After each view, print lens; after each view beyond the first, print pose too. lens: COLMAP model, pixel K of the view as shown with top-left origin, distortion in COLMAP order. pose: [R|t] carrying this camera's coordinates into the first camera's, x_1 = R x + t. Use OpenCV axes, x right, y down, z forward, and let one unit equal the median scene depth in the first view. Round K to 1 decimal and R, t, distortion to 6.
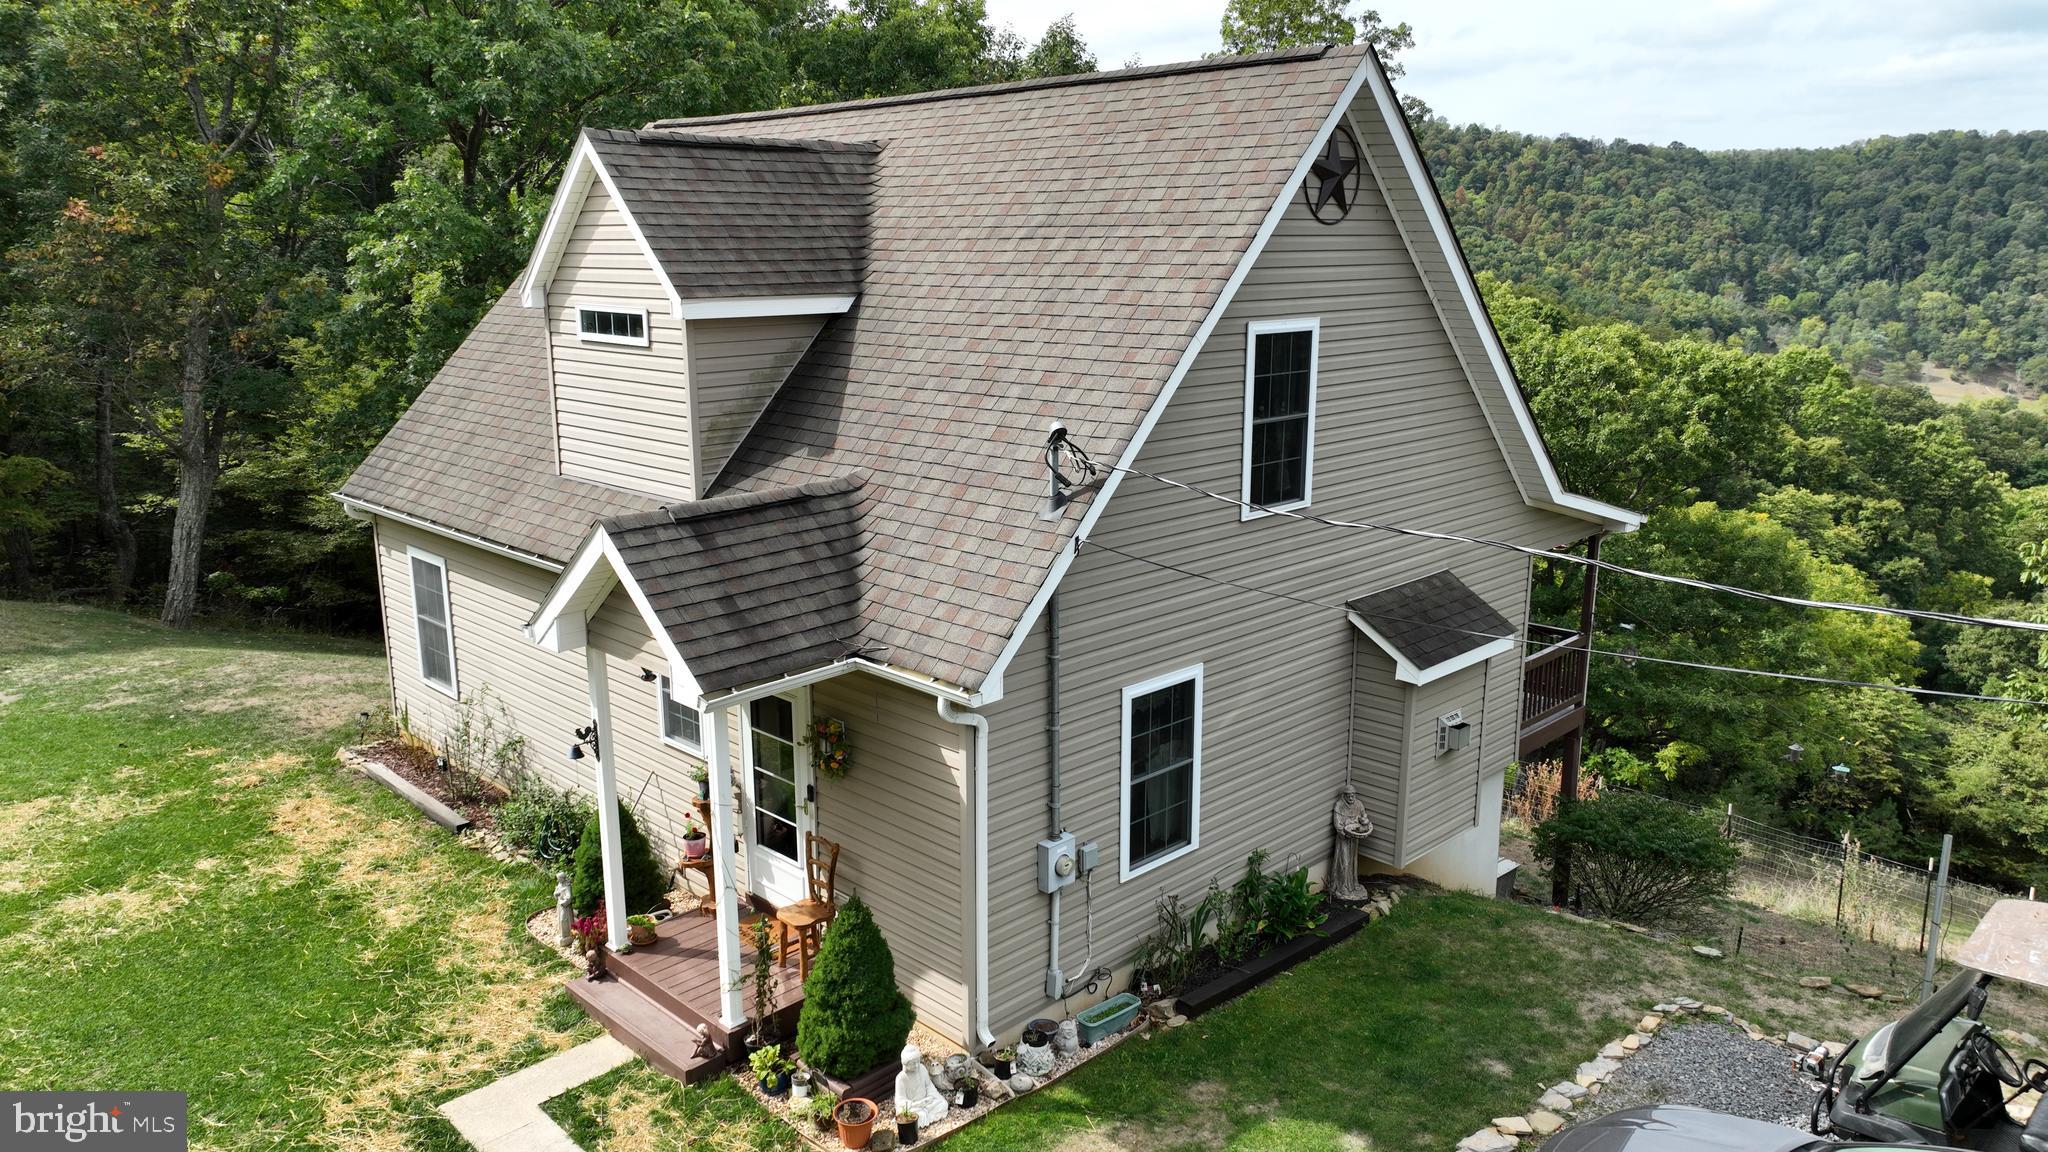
lens RADIAL K [[1439.7, 0, 1028.6], [0, 1439.7, 578.5], [0, 0, 1]] dist [-0.002739, 0.019774]
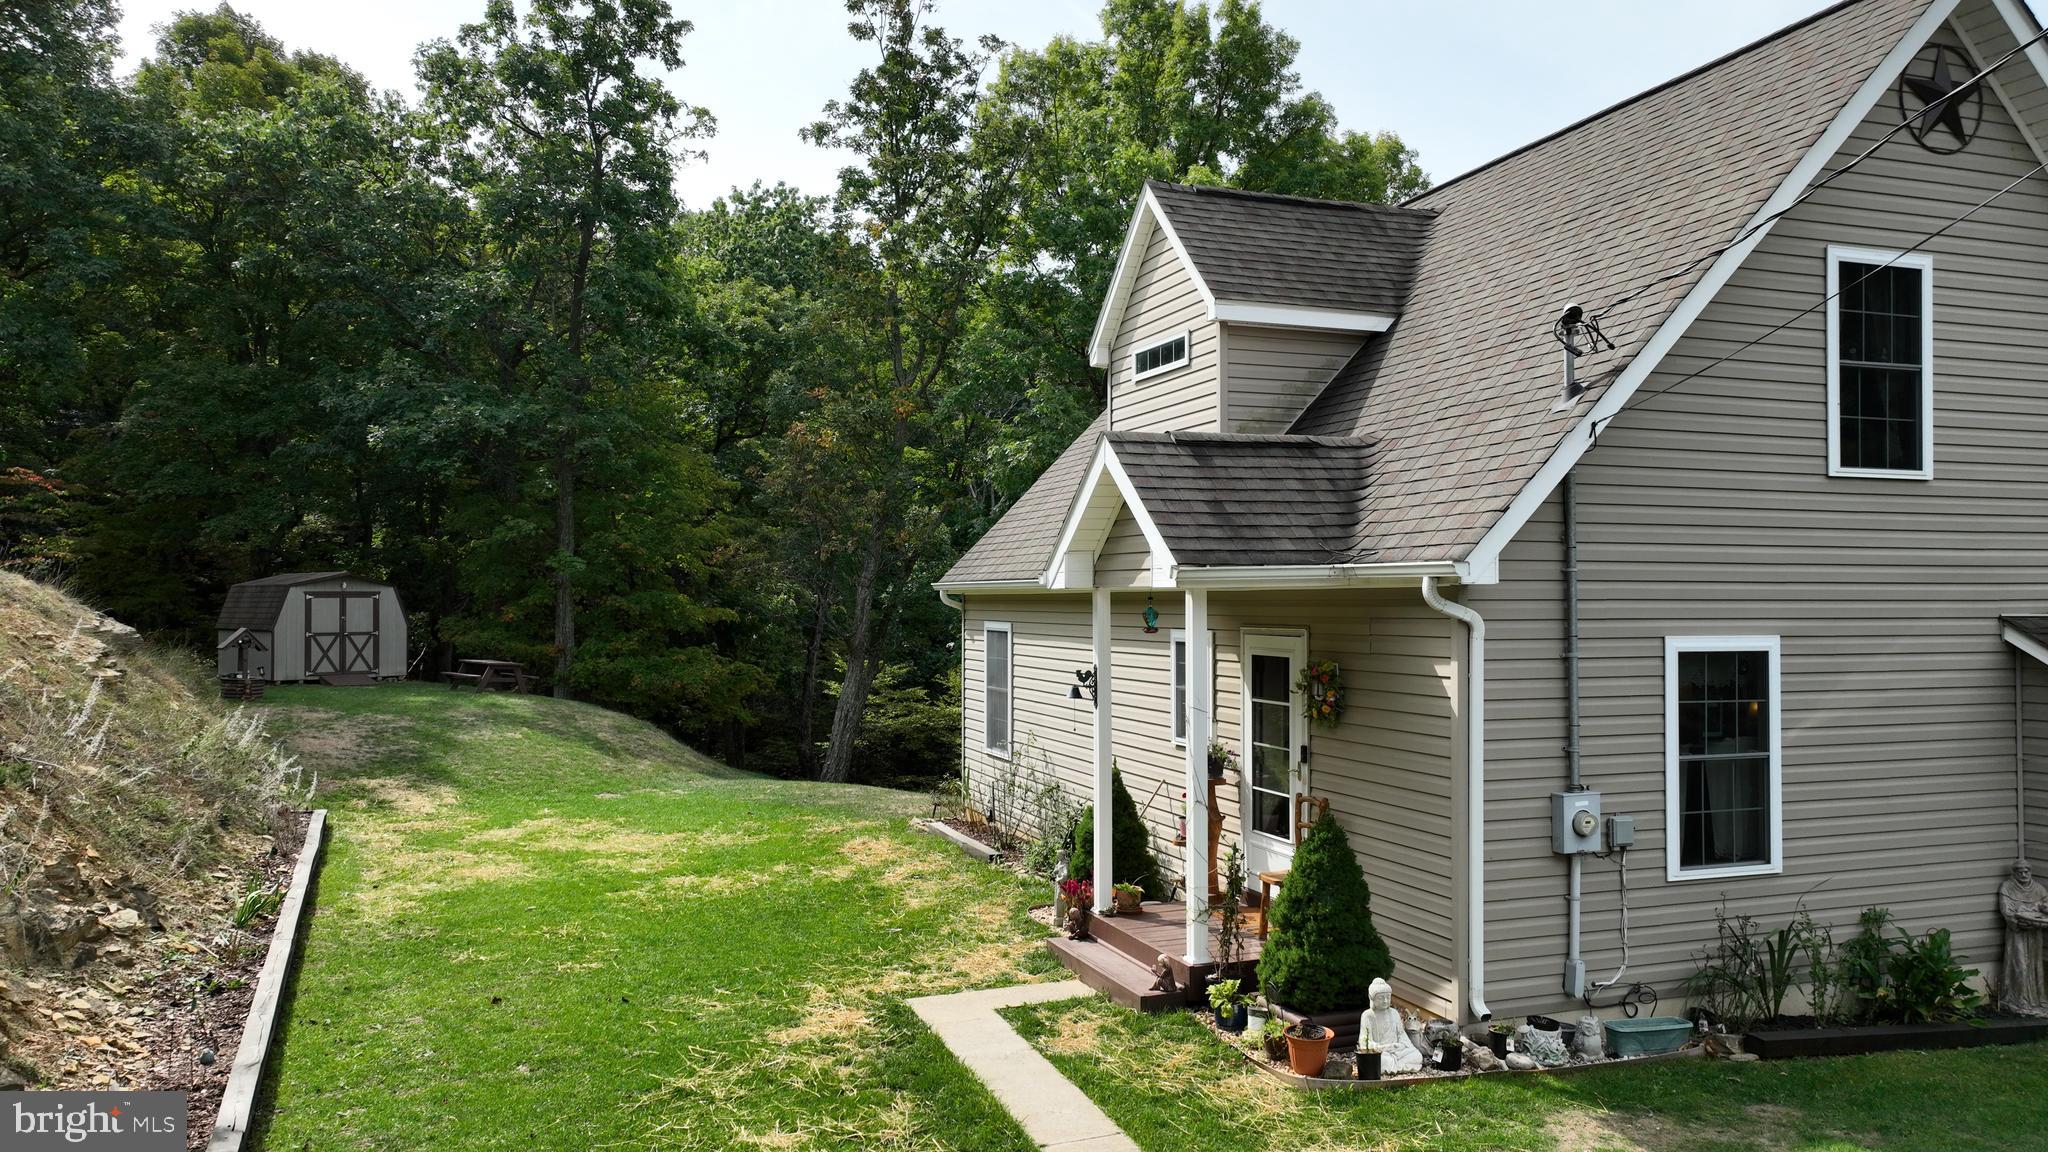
lens RADIAL K [[1439.7, 0, 1025.5], [0, 1439.7, 576.5], [0, 0, 1]] dist [-0.002739, 0.019774]
pose [[0.905239, -0.005233, -0.424871, 0.069357], [-0.099459, 0.969535, -0.223852, 0.221808], [0.413099, 0.244897, 0.877140, 0.063169]]
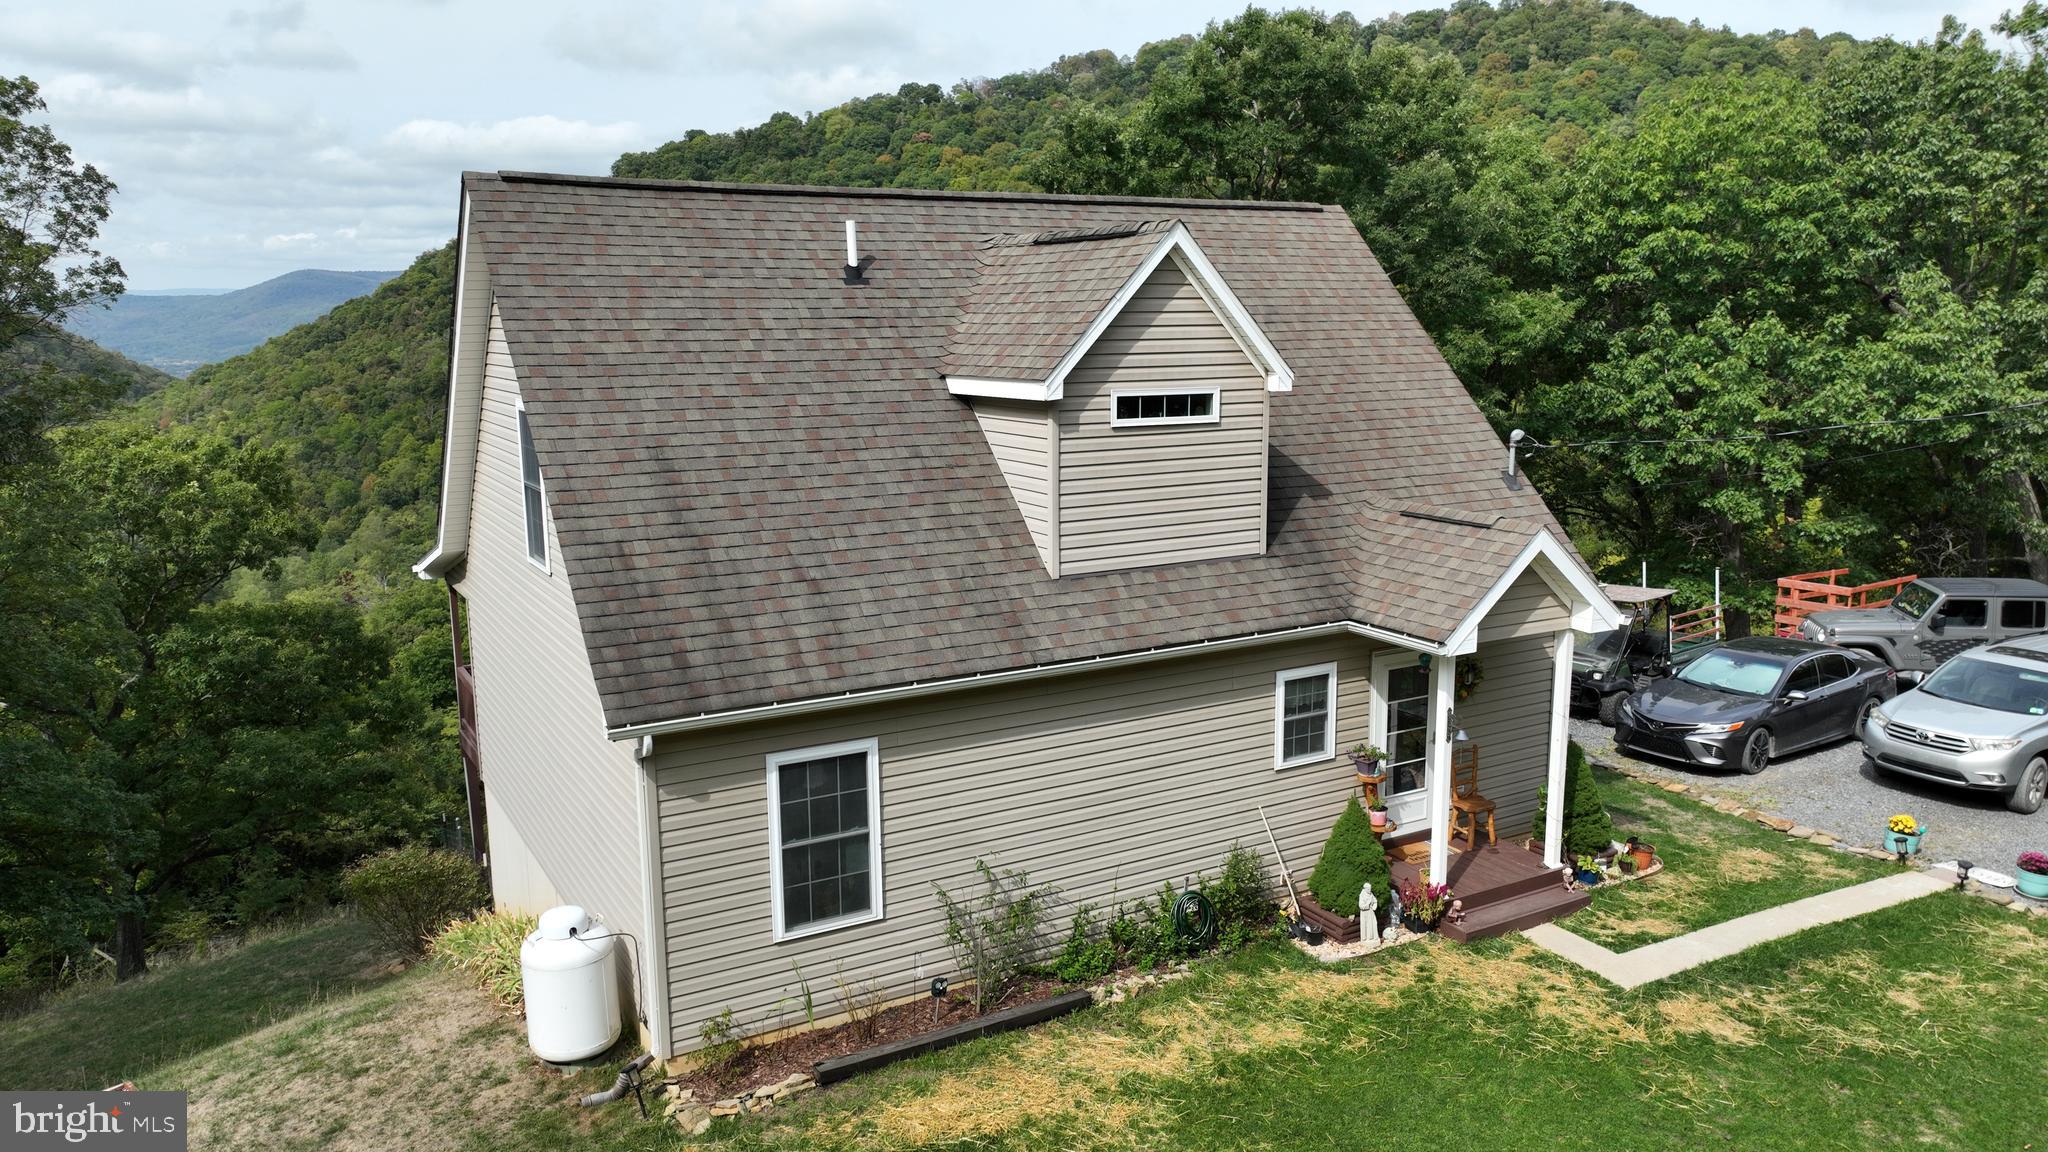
lens RADIAL K [[1439.7, 0, 1026.8], [0, 1439.7, 577.3], [0, 0, 1]] dist [-0.002739, 0.019774]
pose [[0.260573, -0.170283, 0.950319, -1.274702], [0.228650, 0.967204, 0.110614, -0.188853], [-0.937988, 0.188467, 0.290963, 0.790488]]
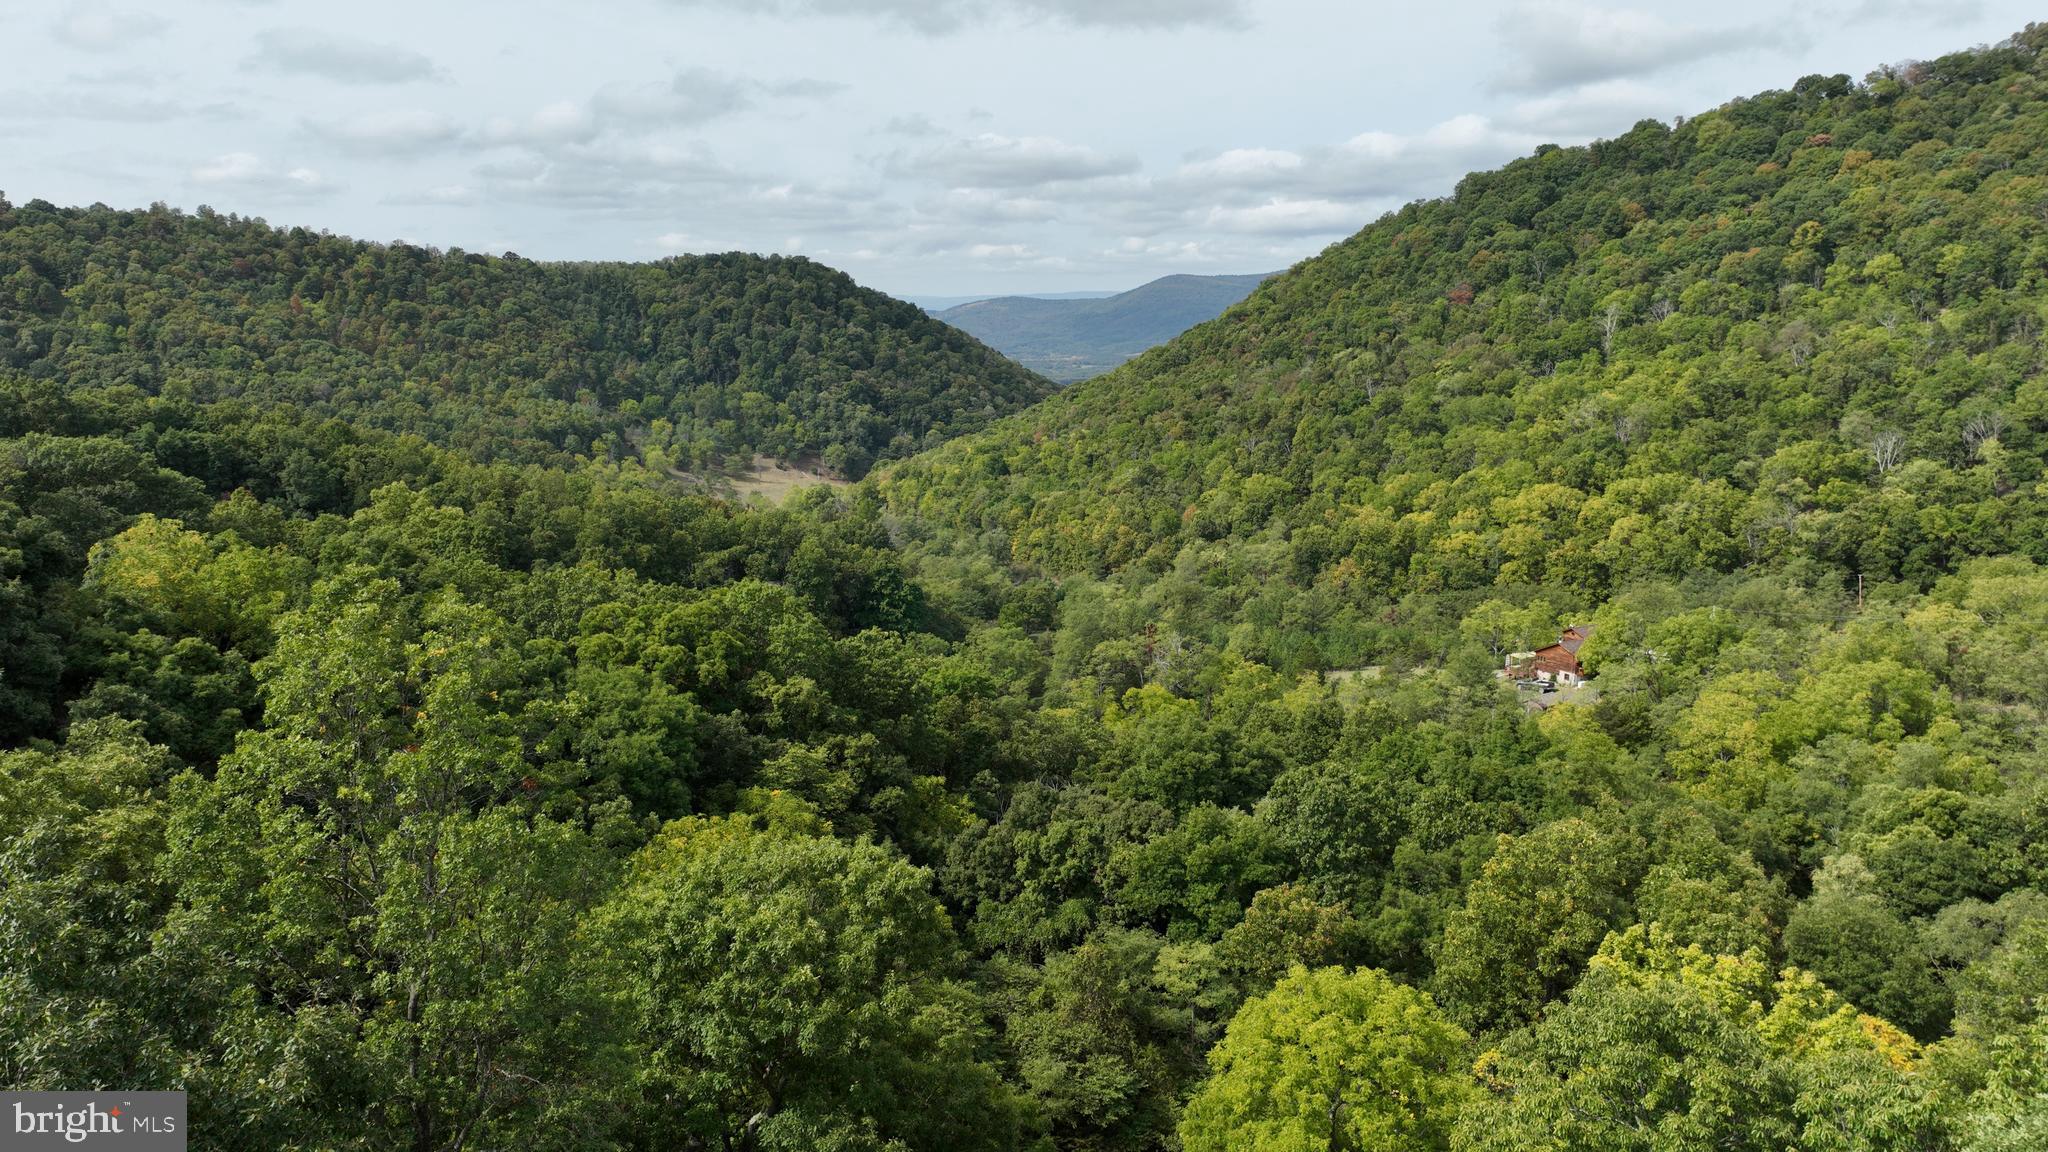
lens RADIAL K [[1439.7, 0, 1027.8], [0, 1439.7, 577.5], [0, 0, 1]] dist [-0.002739, 0.019774]
pose [[0.730718, -0.120657, 0.671932, -0.114768], [0.160641, 0.987010, 0.002540, -1.197506], [-0.663510, 0.106084, 0.740608, 0.968140]]
